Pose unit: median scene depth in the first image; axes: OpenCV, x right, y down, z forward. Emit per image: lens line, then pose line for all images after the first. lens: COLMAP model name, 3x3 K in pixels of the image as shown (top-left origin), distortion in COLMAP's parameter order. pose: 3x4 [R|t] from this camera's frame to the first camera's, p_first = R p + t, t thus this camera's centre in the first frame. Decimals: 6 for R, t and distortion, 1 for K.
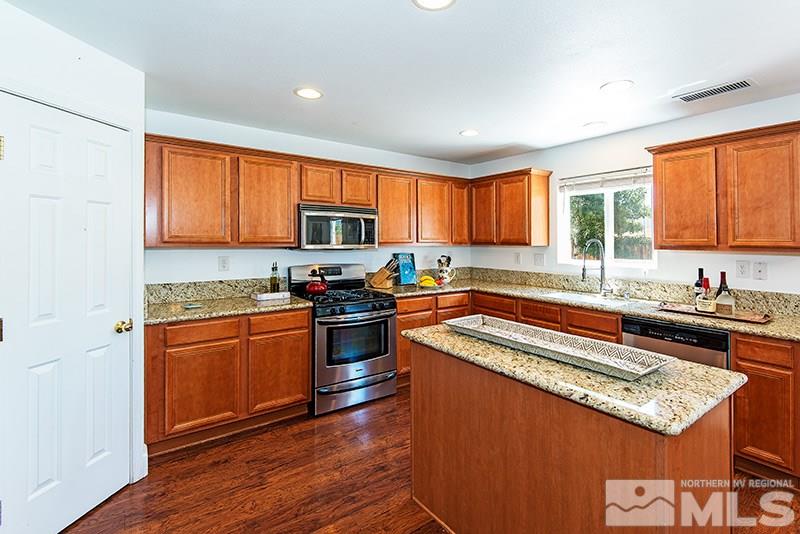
lens RADIAL K [[372.2, 0, 384.3], [0, 372.2, 236.4], [0, 0, 1]] dist [0.009711, -0.002093]
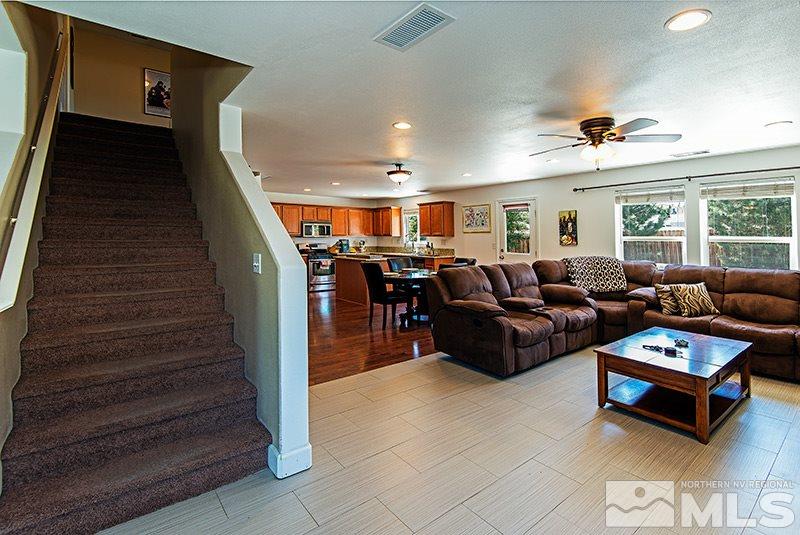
lens RADIAL K [[372.2, 0, 412.2], [0, 372.2, 250.5], [0, 0, 1]] dist [0.009711, -0.002093]
pose [[0.993218, -0.006030, 0.116114, 0.289957], [0.000931, 0.999035, 0.043916, 0.014438], [-0.116267, -0.043510, 0.992265, -2.012984]]
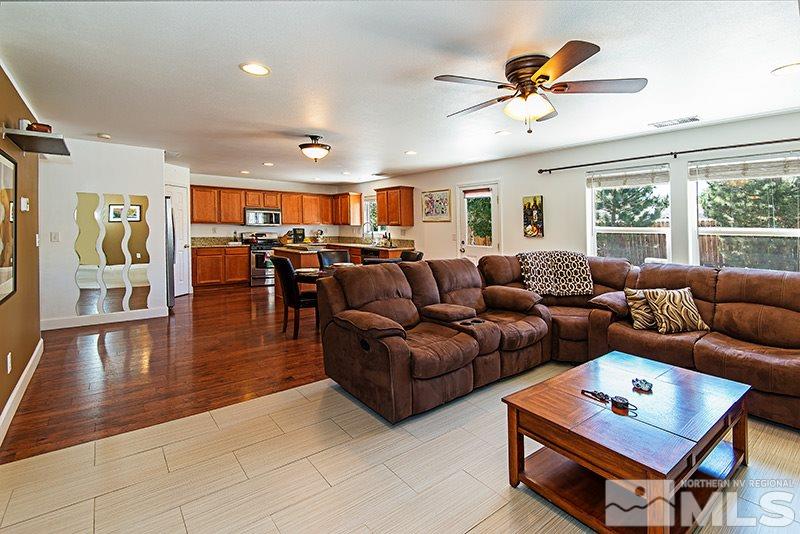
lens RADIAL K [[372.2, 0, 404.4], [0, 372.2, 239.1], [0, 0, 1]] dist [0.009711, -0.002093]
pose [[0.995384, 0.002126, 0.095951, 0.637144], [-0.005982, 0.999185, 0.039921, 0.020660], [-0.095788, -0.040311, 0.994585, -1.723860]]
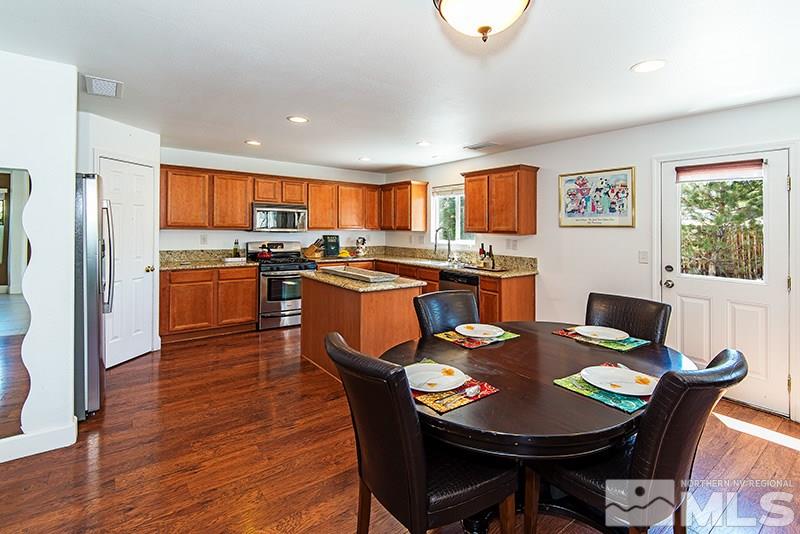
lens RADIAL K [[372.2, 0, 395.9], [0, 372.2, 226.6], [0, 0, 1]] dist [0.009711, -0.002093]
pose [[0.997875, 0.009051, 0.064533, 0.289820], [-0.009395, 0.999943, 0.005029, 0.000726], [-0.064484, -0.005625, 0.997903, -0.655774]]
